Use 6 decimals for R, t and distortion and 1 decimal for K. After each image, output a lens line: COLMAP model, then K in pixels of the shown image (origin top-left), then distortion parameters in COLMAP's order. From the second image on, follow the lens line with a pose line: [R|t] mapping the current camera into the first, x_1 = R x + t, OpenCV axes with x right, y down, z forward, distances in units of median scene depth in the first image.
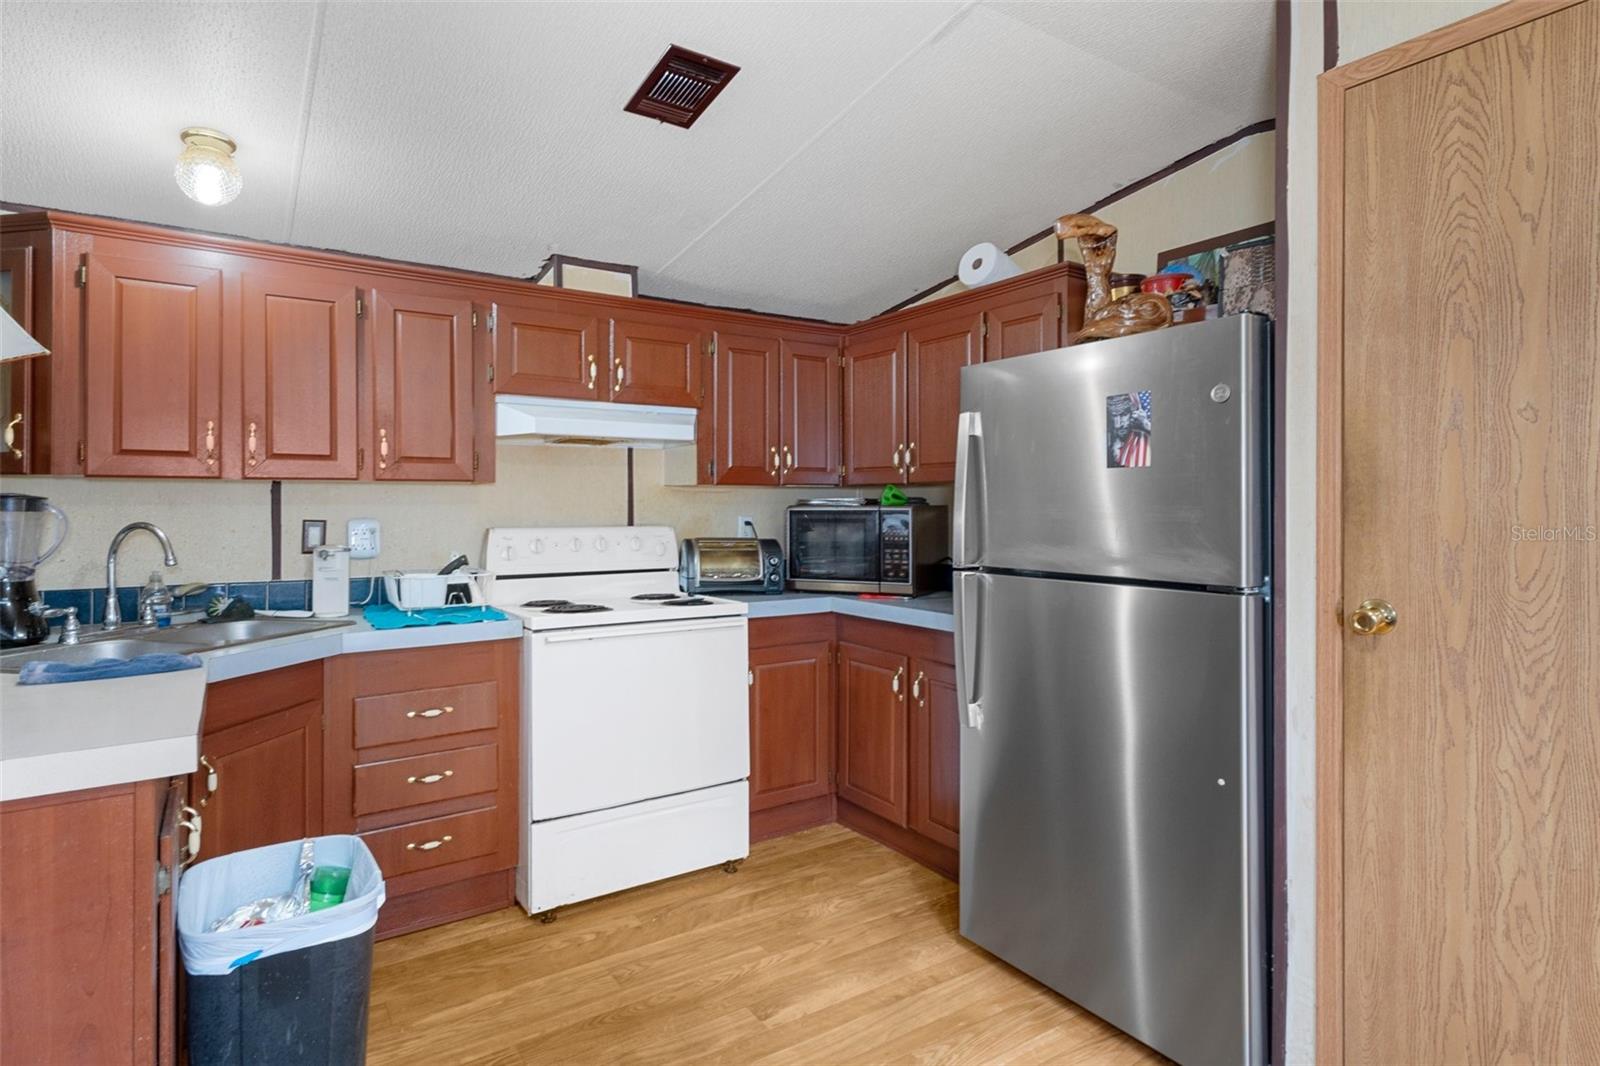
lens RADIAL K [[849.5, 0, 802.5], [0, 849.5, 500.8], [0, 0, 1]] dist [0.016144, -0.004276]
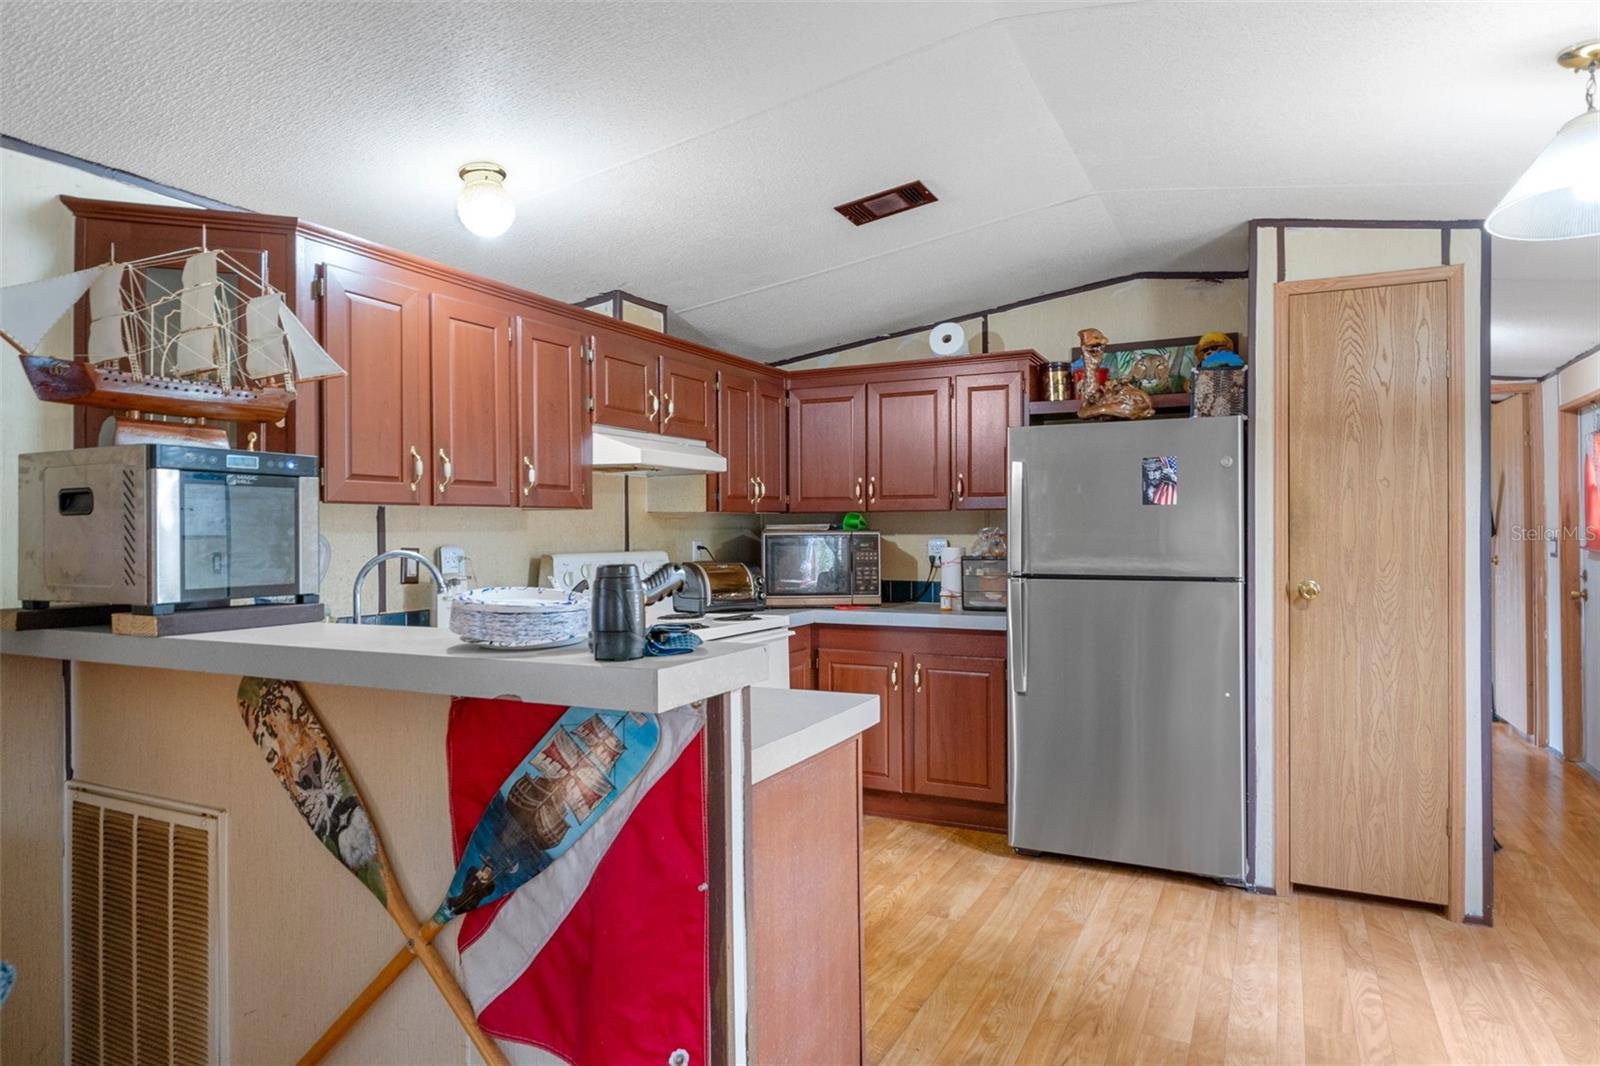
lens RADIAL K [[951.6, 0, 806.3], [0, 951.6, 525.6], [0, 0, 1]] dist [0.003946, -0.002294]
pose [[0.870074, -0.001306, 0.492920, -1.154088], [0.001043, 0.999999, 0.000807, -0.003680], [-0.492920, -0.000188, 0.870074, -0.215486]]
